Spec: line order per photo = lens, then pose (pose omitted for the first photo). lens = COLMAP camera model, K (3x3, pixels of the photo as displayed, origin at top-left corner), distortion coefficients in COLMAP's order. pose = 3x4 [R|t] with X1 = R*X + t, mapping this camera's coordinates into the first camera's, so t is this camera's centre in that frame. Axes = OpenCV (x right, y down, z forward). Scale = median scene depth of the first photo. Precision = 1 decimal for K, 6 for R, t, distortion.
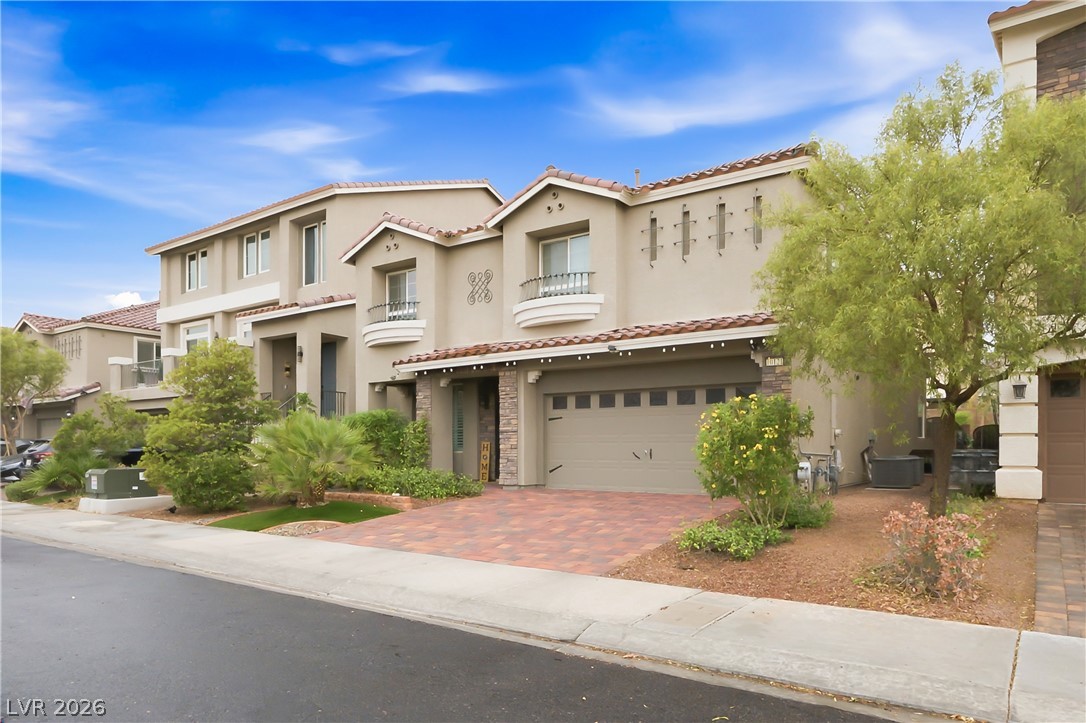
lens RADIAL K [[695.1, 0, 535.8], [0, 695.1, 440.0], [0, 0, 1]] dist [-0.001158, 0.002754]
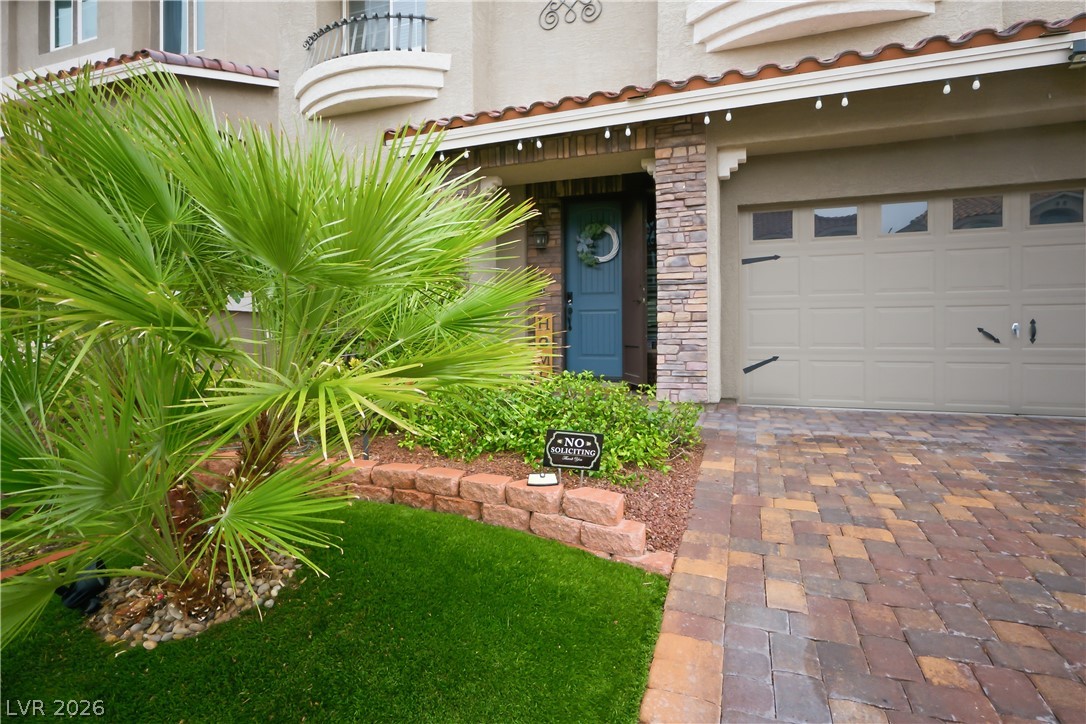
lens RADIAL K [[559.1, 0, 540.0], [0, 559.1, 337.9], [0, 0, 1]] dist [0.000603, -0.000801]
pose [[0.965165, -0.001660, 0.261636, -0.219508], [-0.001651, 0.999921, 0.012436, 0.018844], [-0.261636, -0.012435, 0.965086, 0.672464]]
